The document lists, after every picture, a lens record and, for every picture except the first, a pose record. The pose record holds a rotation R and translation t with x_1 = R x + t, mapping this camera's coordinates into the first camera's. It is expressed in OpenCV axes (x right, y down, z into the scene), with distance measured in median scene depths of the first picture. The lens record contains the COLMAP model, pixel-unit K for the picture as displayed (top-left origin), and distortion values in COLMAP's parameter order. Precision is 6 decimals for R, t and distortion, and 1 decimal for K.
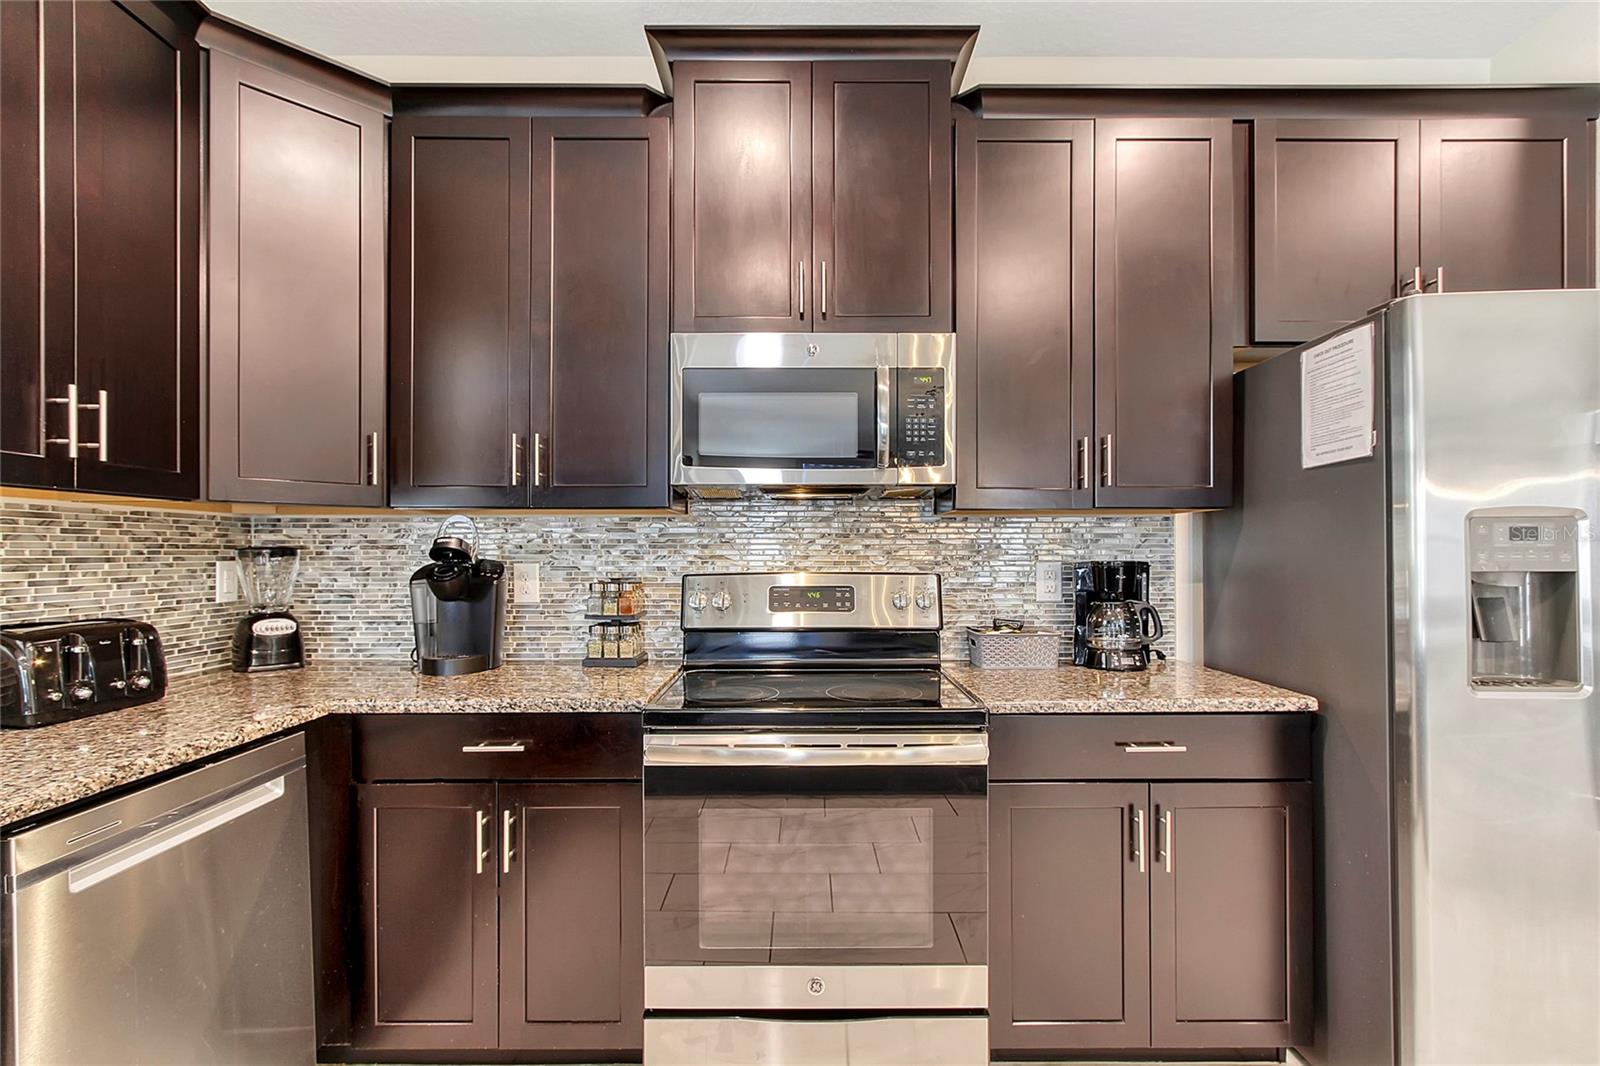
lens RADIAL K [[750.8, 0, 795.9], [0, 750.8, 548.1], [0, 0, 1]] dist [-0.003104, 0.005120]
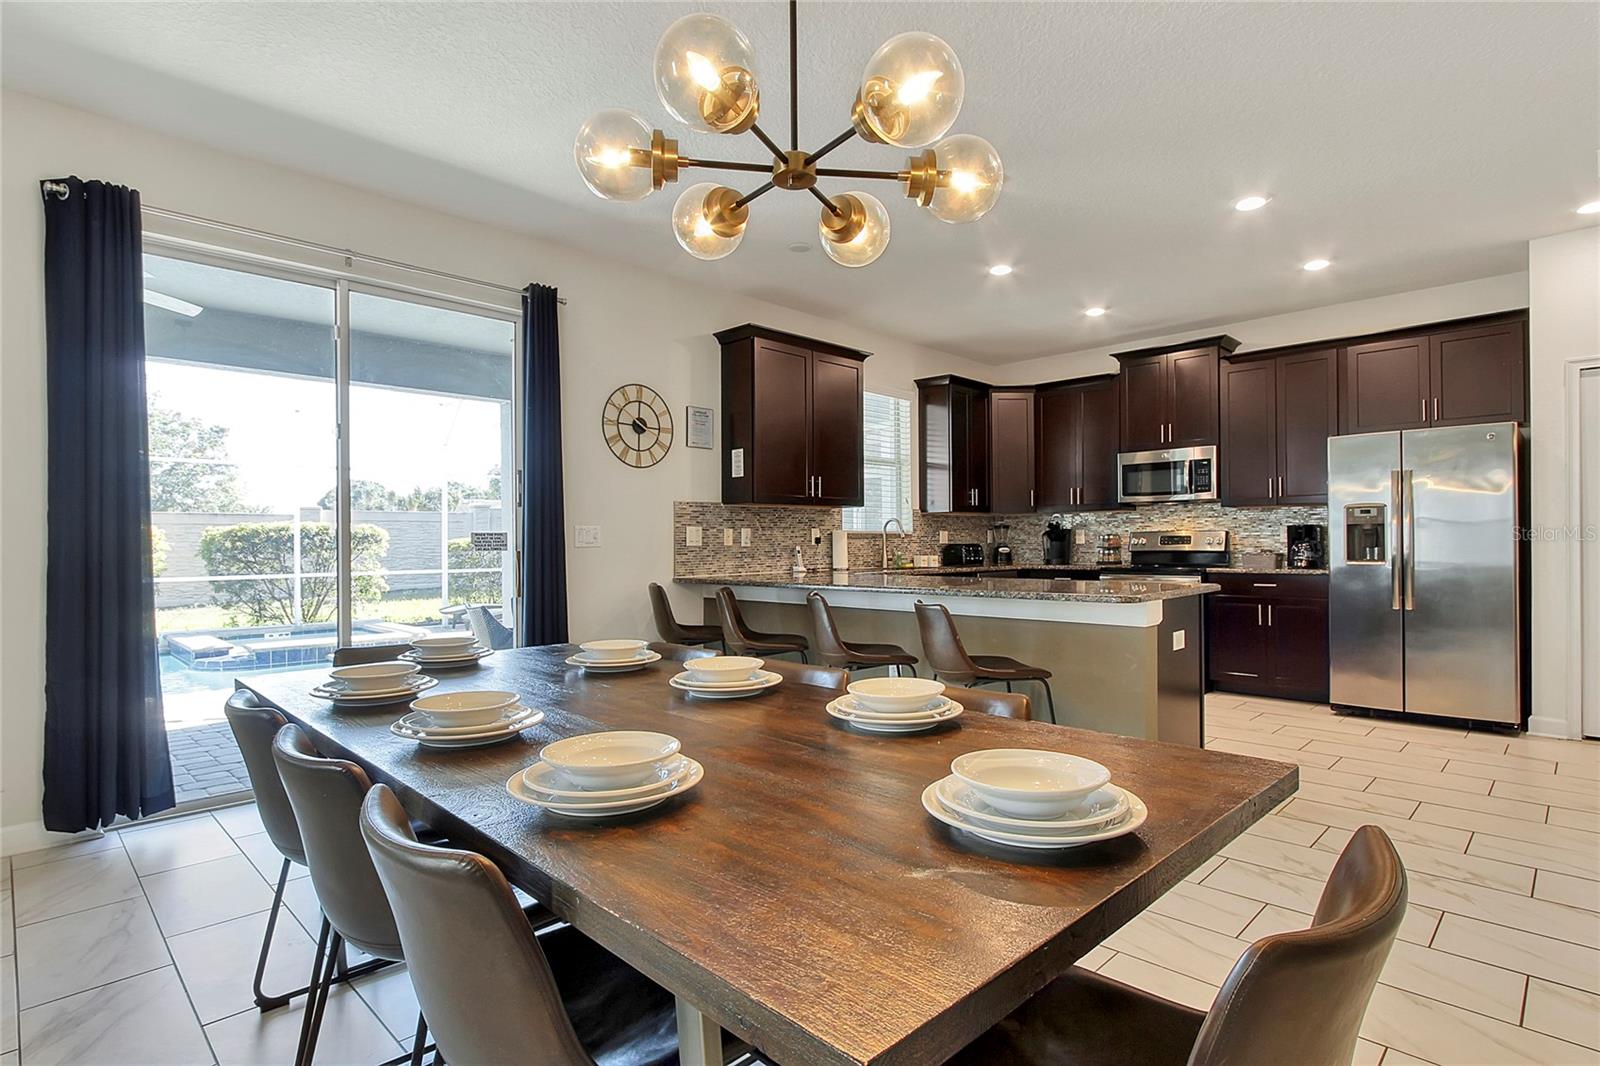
lens RADIAL K [[807.8, 0, 799.1], [0, 807.8, 538.5], [0, 0, 1]] dist [-0.004880, -0.000716]
pose [[0.707882, -0.007863, -0.706287, 1.160039], [0.010995, 0.999940, -0.000112, 0.046654], [0.706245, -0.007687, 0.707926, -2.126840]]
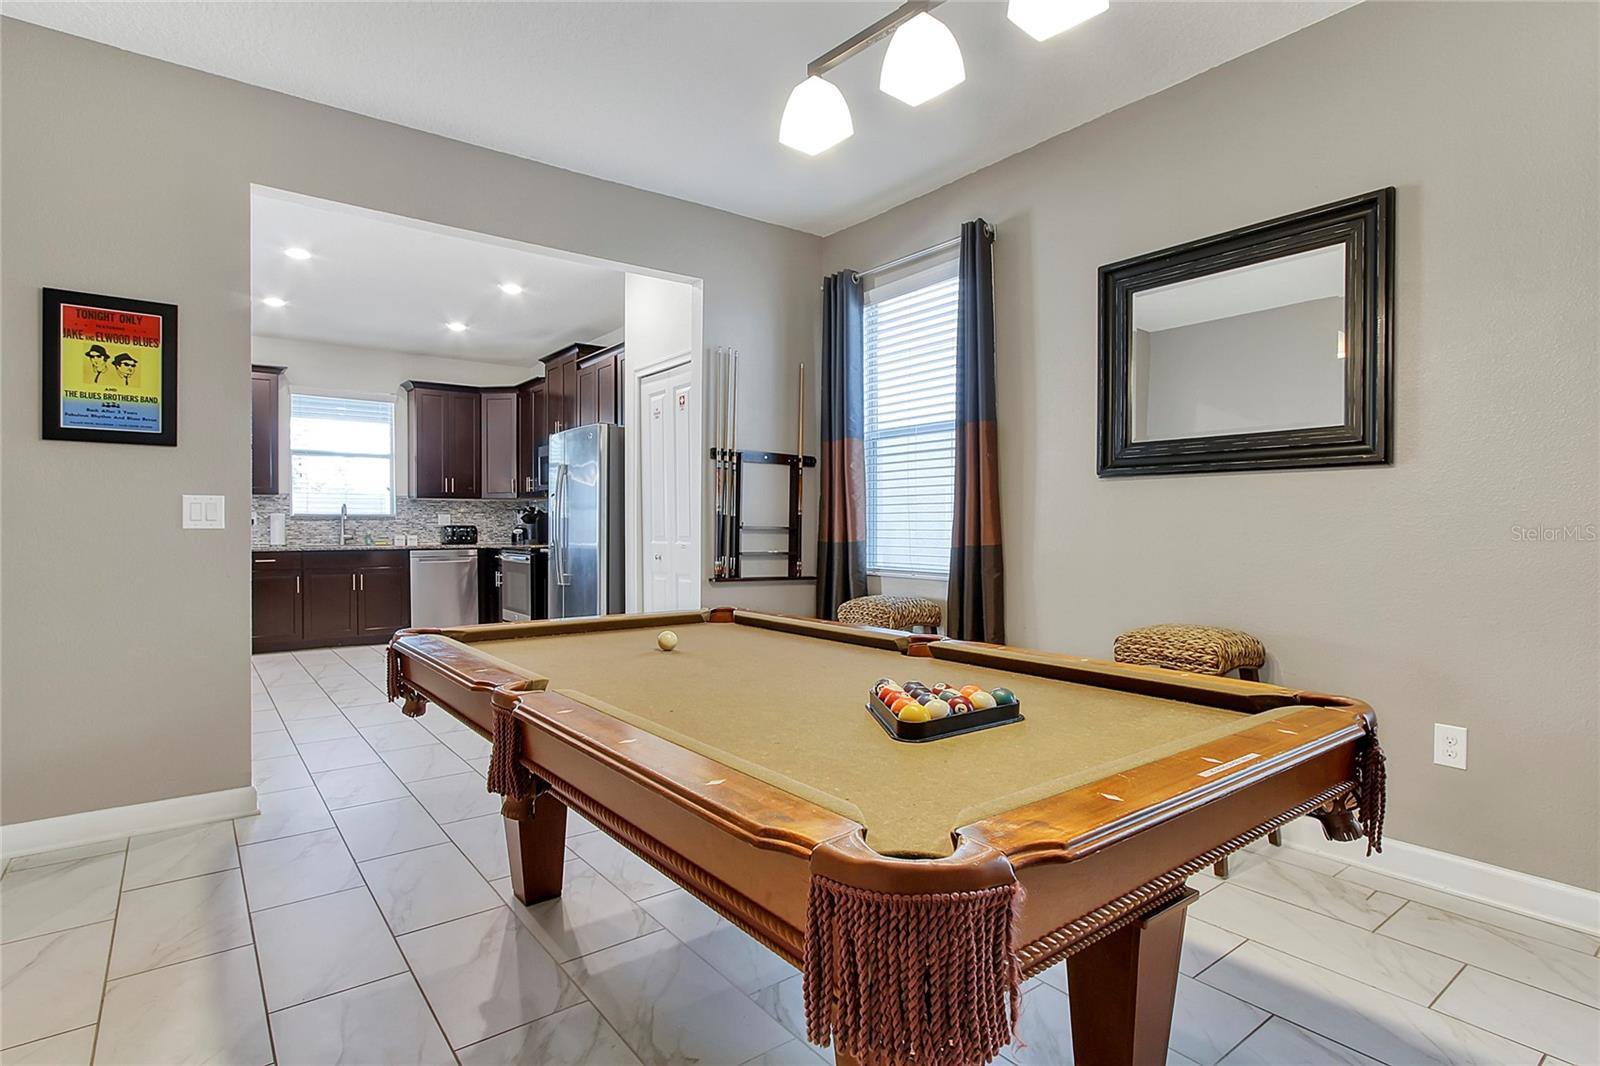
lens RADIAL K [[807.8, 0, 805.6], [0, 807.8, 527.6], [0, 0, 1]] dist [-0.004880, -0.000716]
pose [[0.602483, 0.003766, -0.798123, 3.362664], [0.004850, 0.999953, 0.008379, 0.062351], [0.798117, -0.008919, 0.602436, -0.267707]]
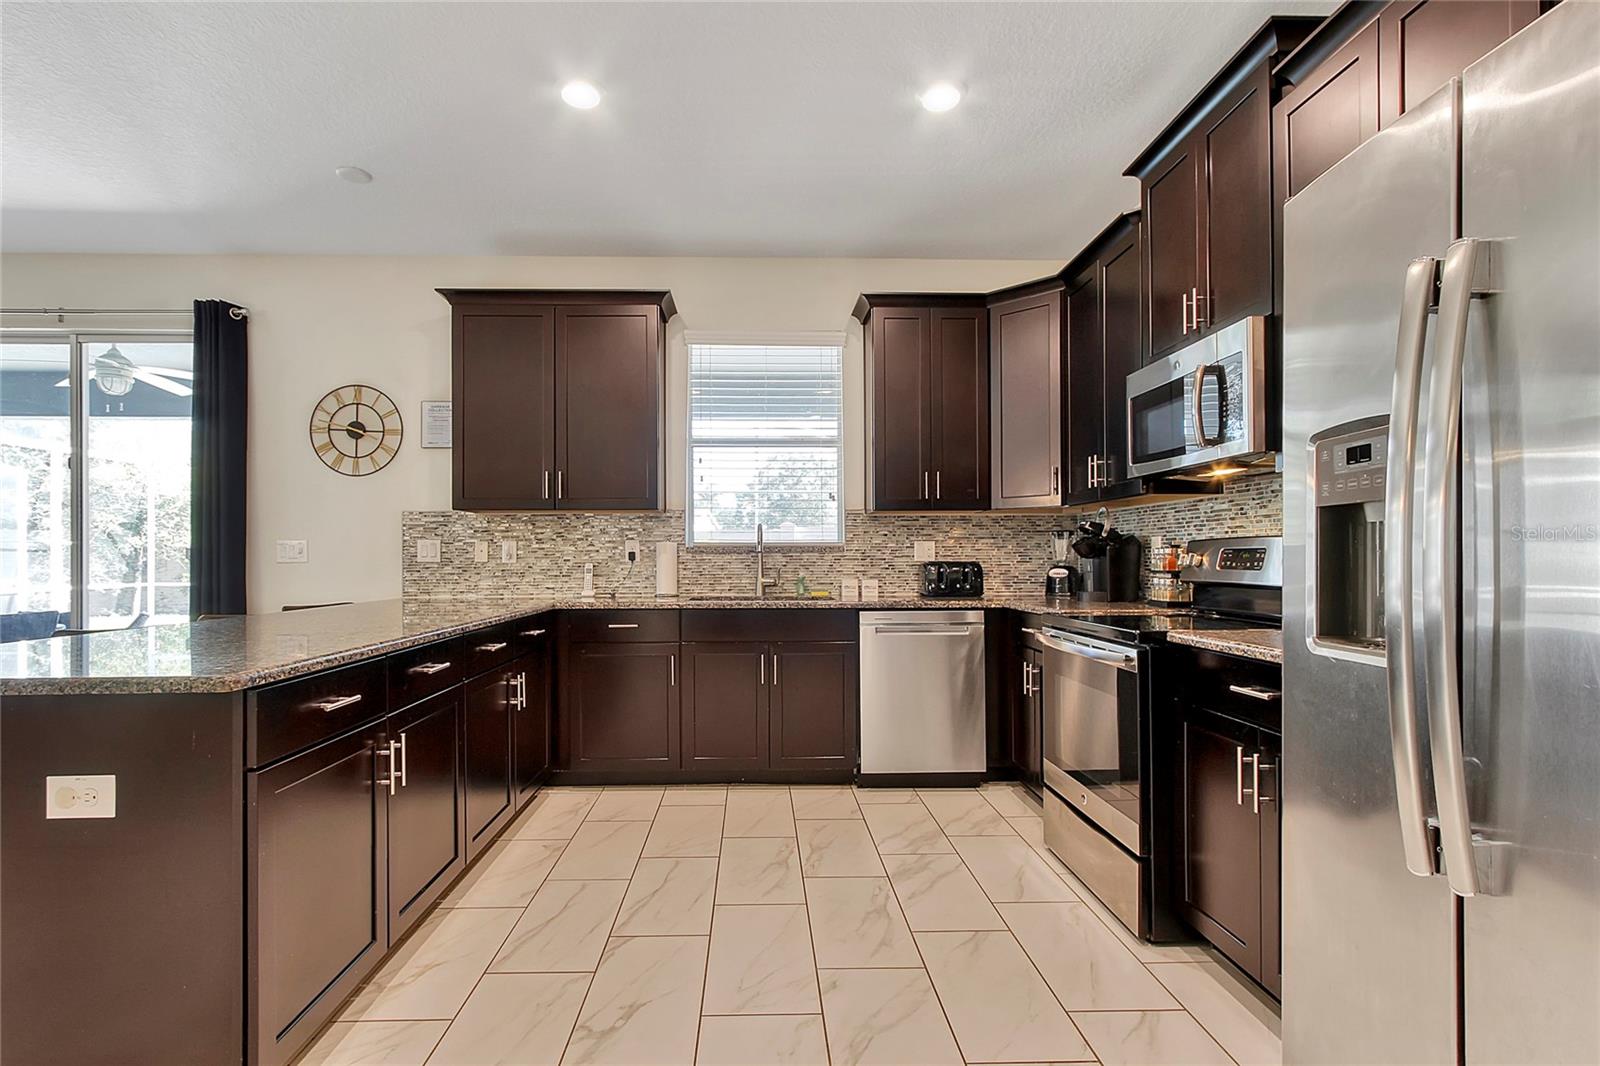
lens RADIAL K [[750.8, 0, 786.8], [0, 750.8, 549.5], [0, 0, 1]] dist [-0.003104, 0.005120]
pose [[0.020333, -0.007252, -0.999767, 1.188430], [0.008919, 0.999935, -0.007072, 0.054472], [0.999753, -0.008773, 0.020396, 0.280246]]
